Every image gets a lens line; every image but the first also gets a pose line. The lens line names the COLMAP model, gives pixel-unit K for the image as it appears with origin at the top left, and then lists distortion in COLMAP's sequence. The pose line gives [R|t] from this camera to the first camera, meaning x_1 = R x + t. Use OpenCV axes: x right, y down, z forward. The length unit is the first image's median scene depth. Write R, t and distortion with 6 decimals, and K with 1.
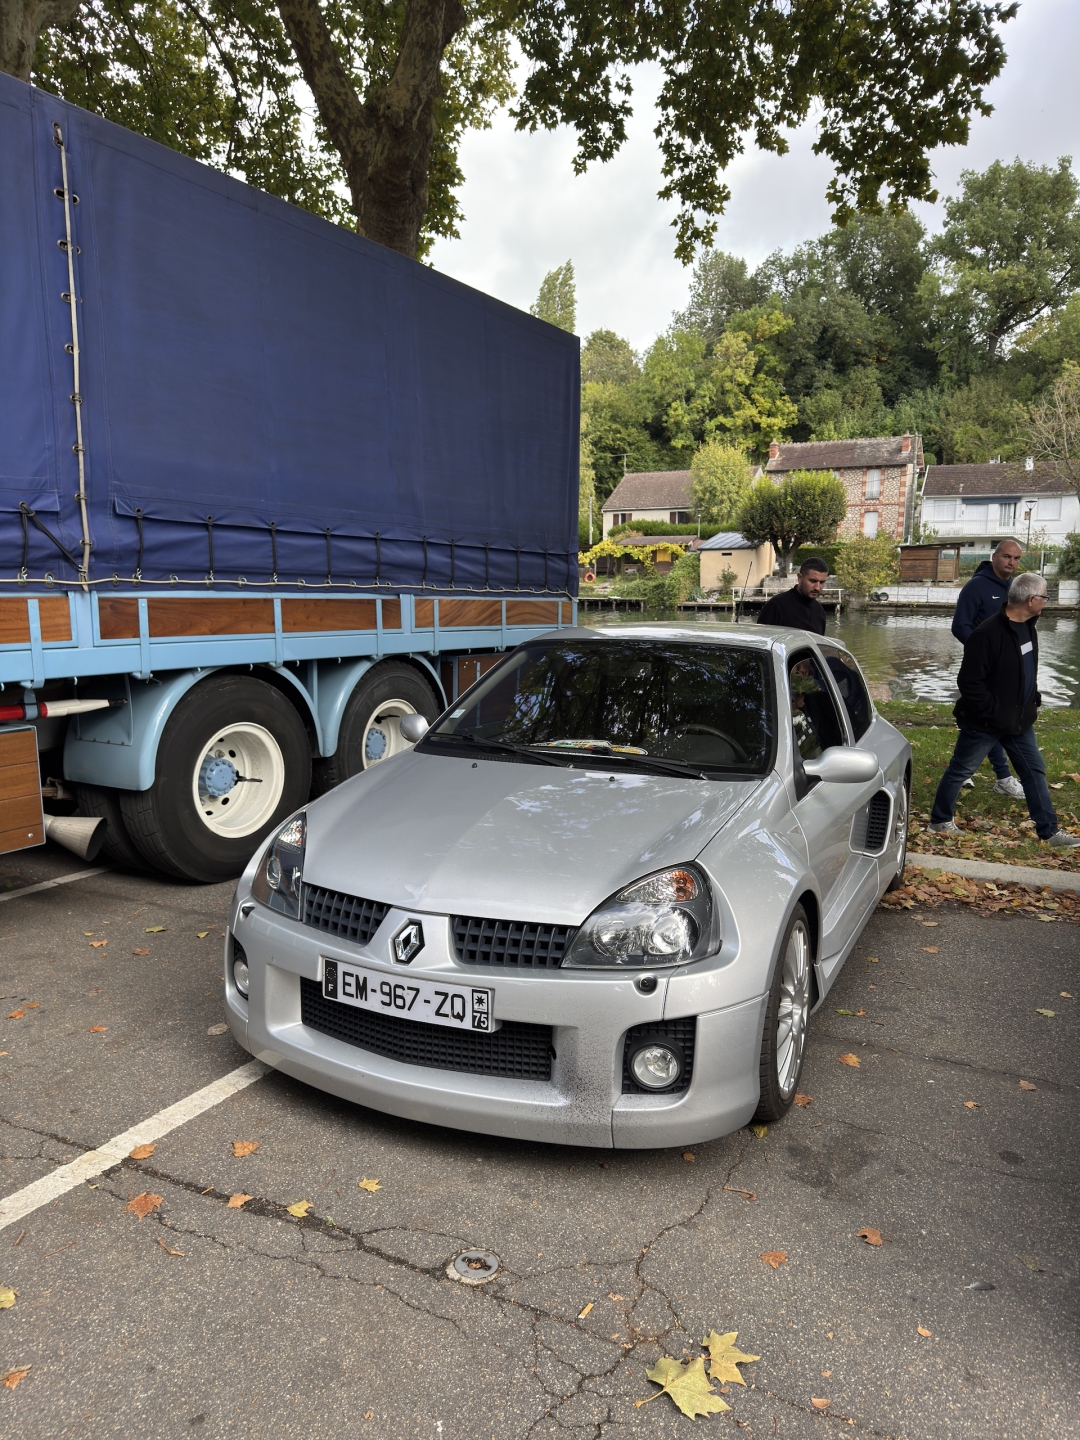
lens RADIAL K [[1008.2, 0, 541.8], [0, 1008.2, 729.8], [0, 0, 1]] dist [0.086766, -0.107550]
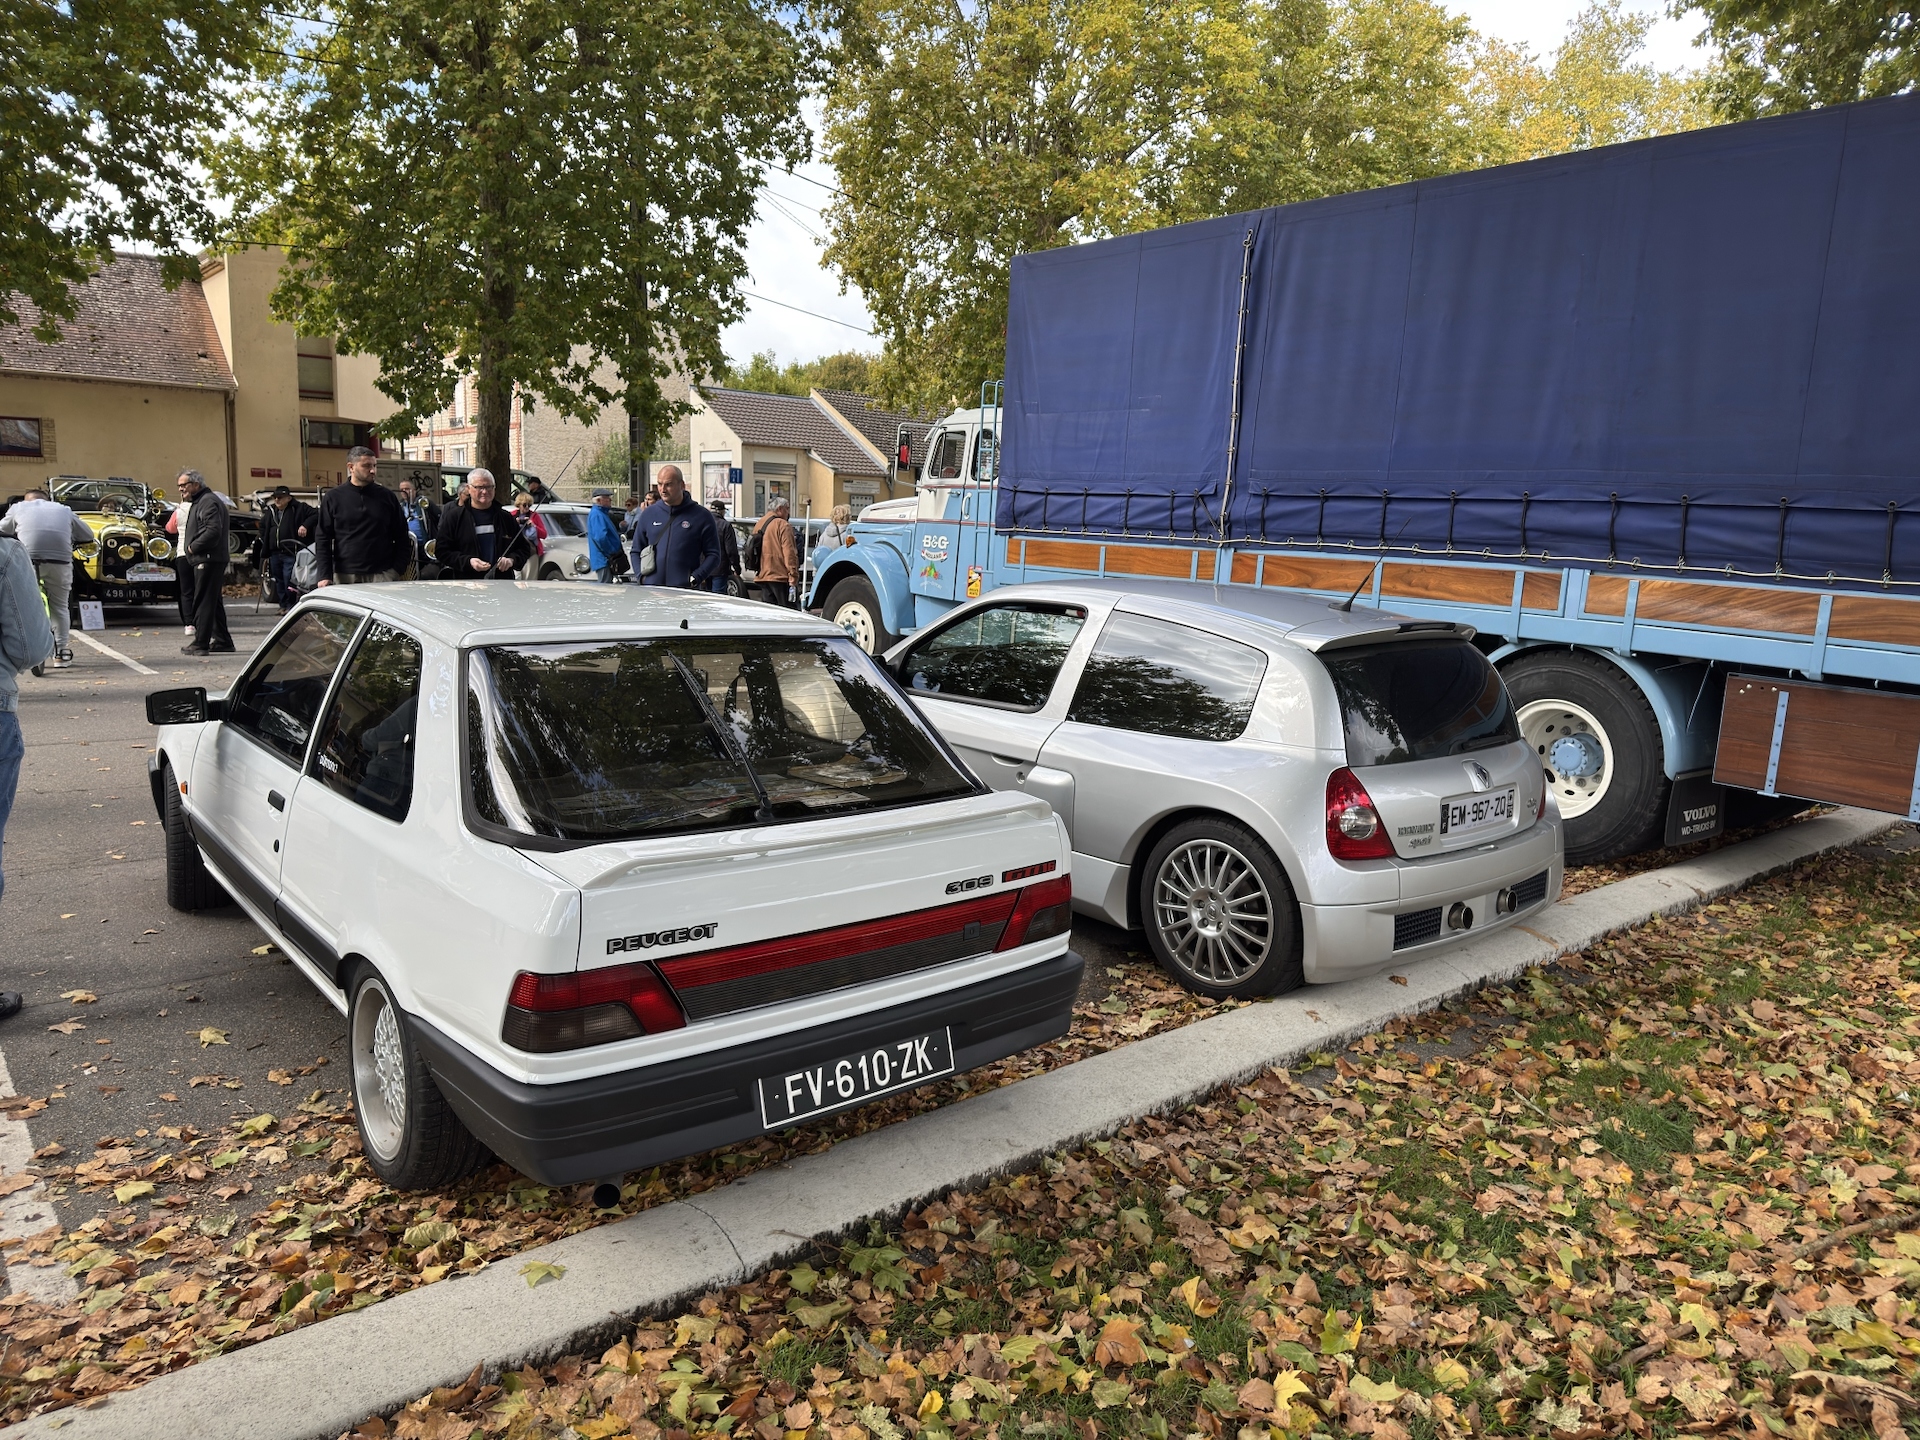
lens RADIAL K [[1344.3, 0, 960.0], [0, 1344.3, 720.0], [0, 0, 1]] dist [0.086766, -0.107550]
pose [[-0.378114, 0.117287, -0.918299, 0.110972], [-0.171924, 0.965790, 0.194144, -0.015491], [0.909655, 0.231286, -0.345014, 0.102940]]
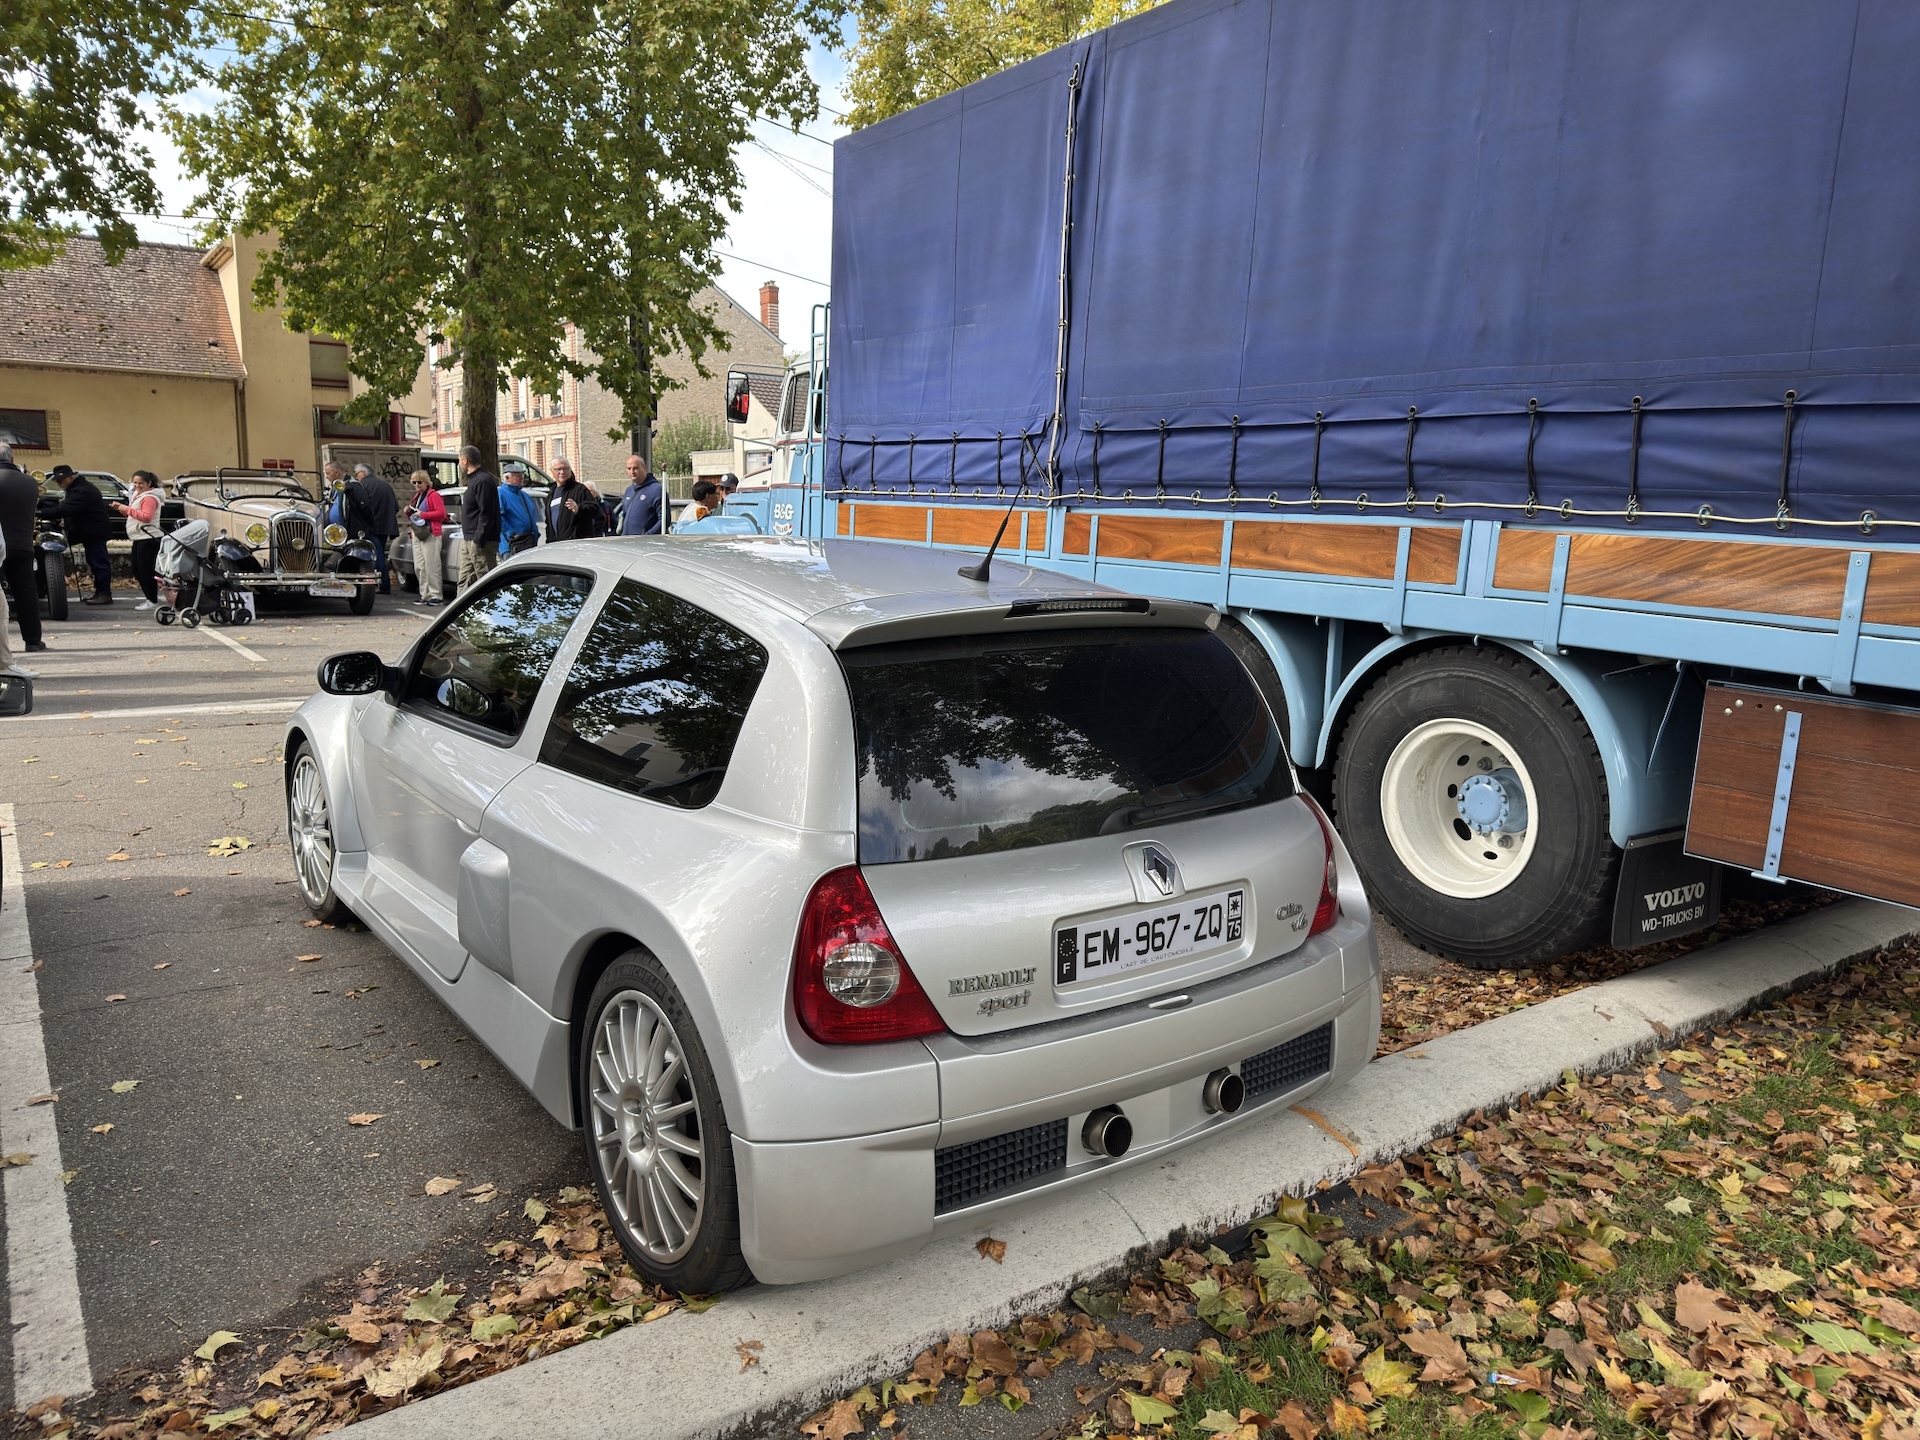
lens RADIAL K [[1346.2, 0, 957.8], [0, 1346.2, 727.1], [0, 0, 1]] dist [0.089042, -0.102595]
pose [[-0.448313, 0.122939, -0.885382, 0.065714], [-0.159242, 0.963669, 0.214441, -0.014967], [0.879578, 0.237126, -0.412448, 0.115796]]
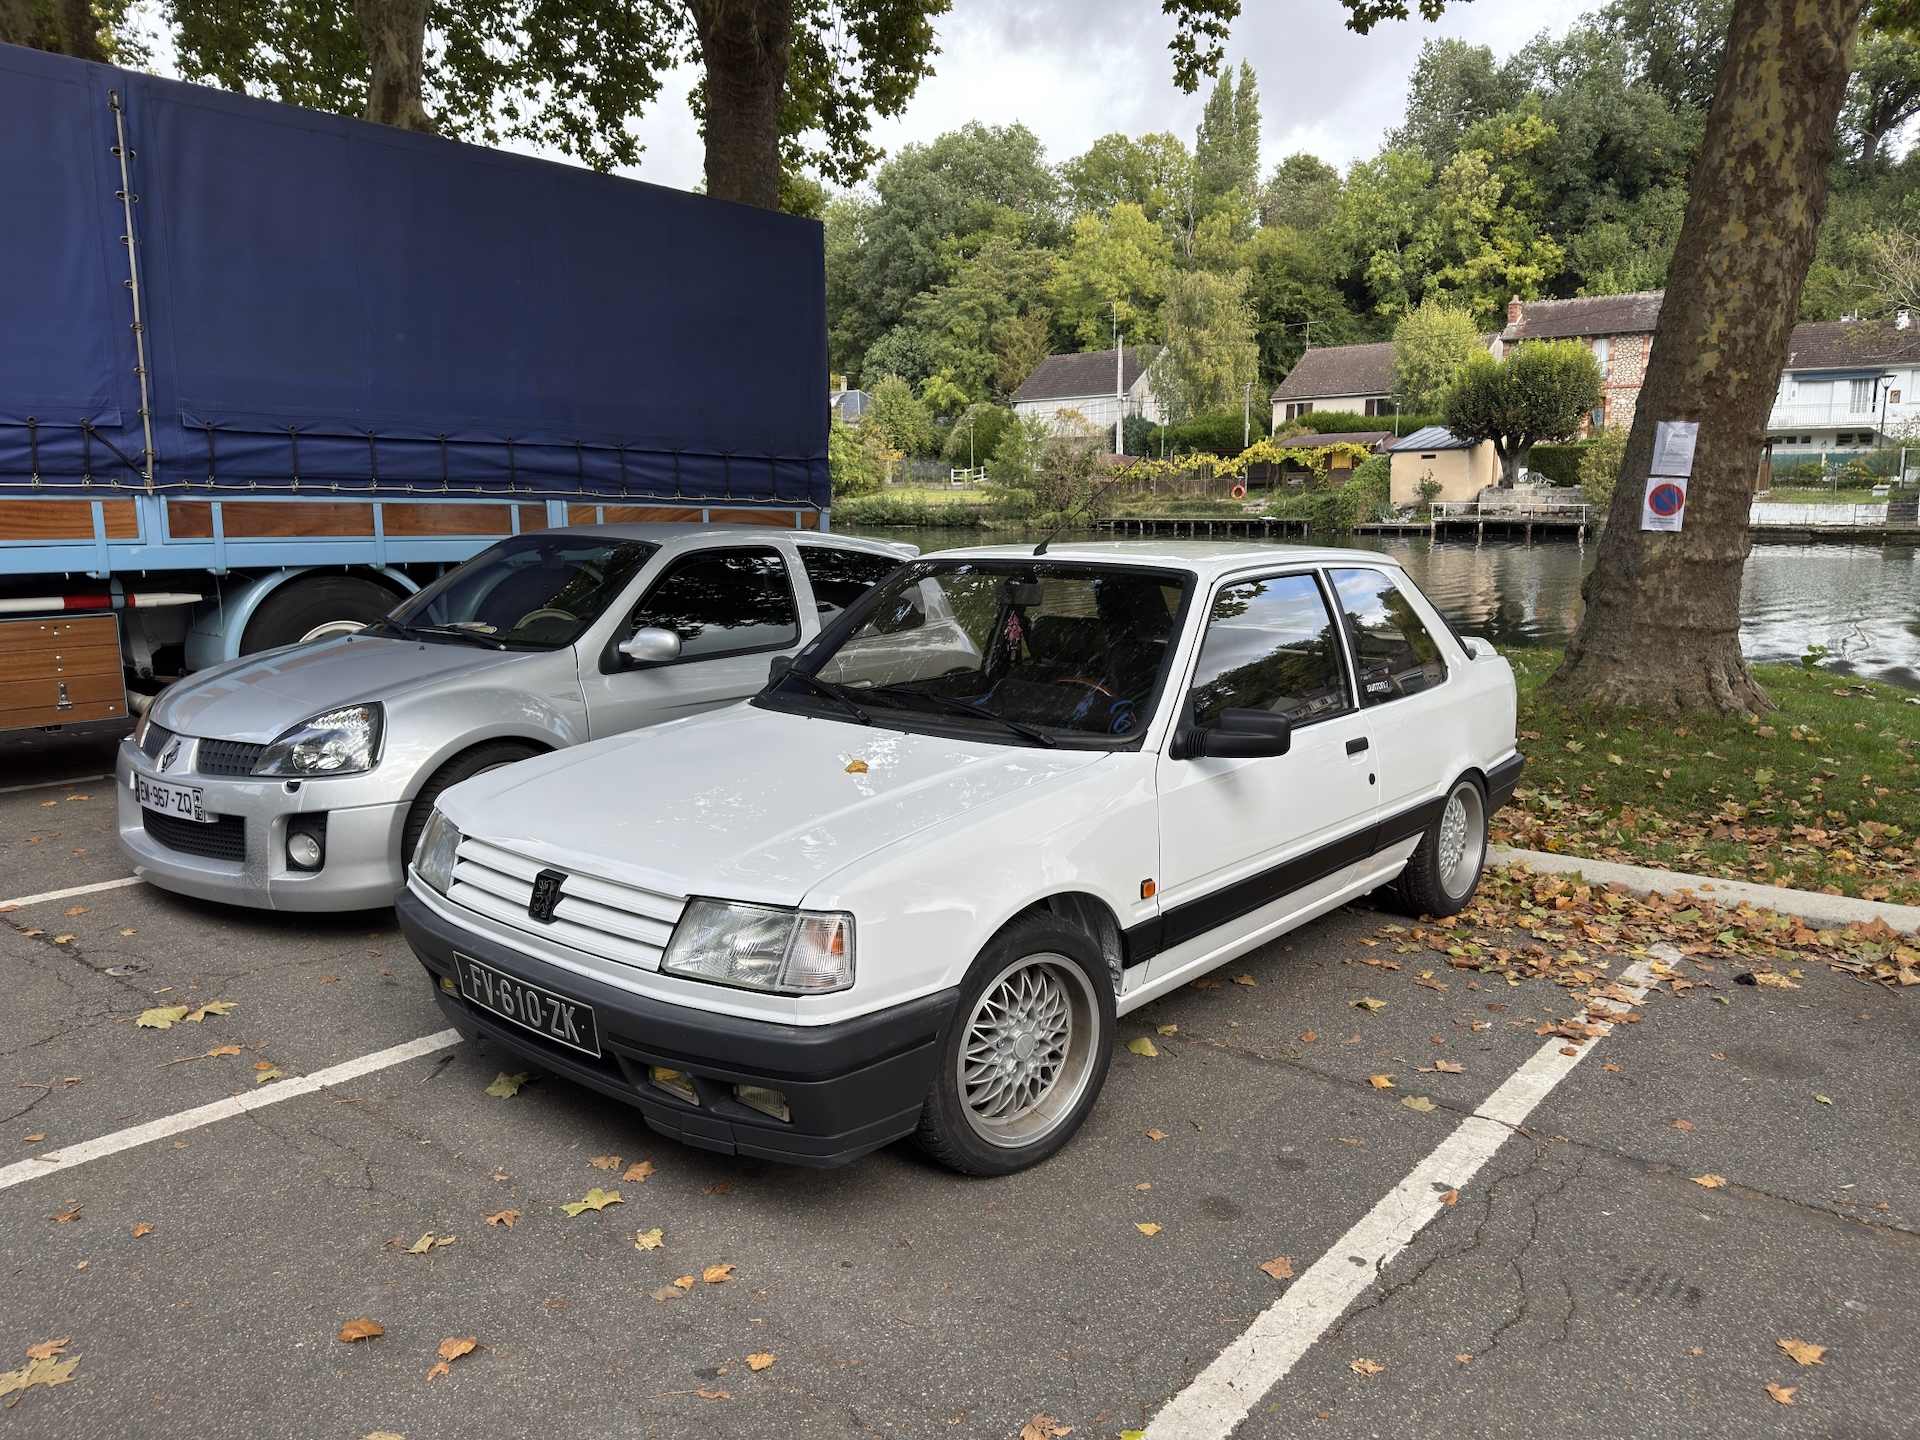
lens RADIAL K [[1355.0, 0, 960.0], [0, 1355.0, 720.0], [0, 0, 1]] dist [0.010782, -0.000525]
pose [[0.978895, 0.025980, -0.202707, 0.056450], [-0.022795, 0.999578, 0.018031, 0.005069], [0.203090, -0.013030, 0.979073, -0.023165]]
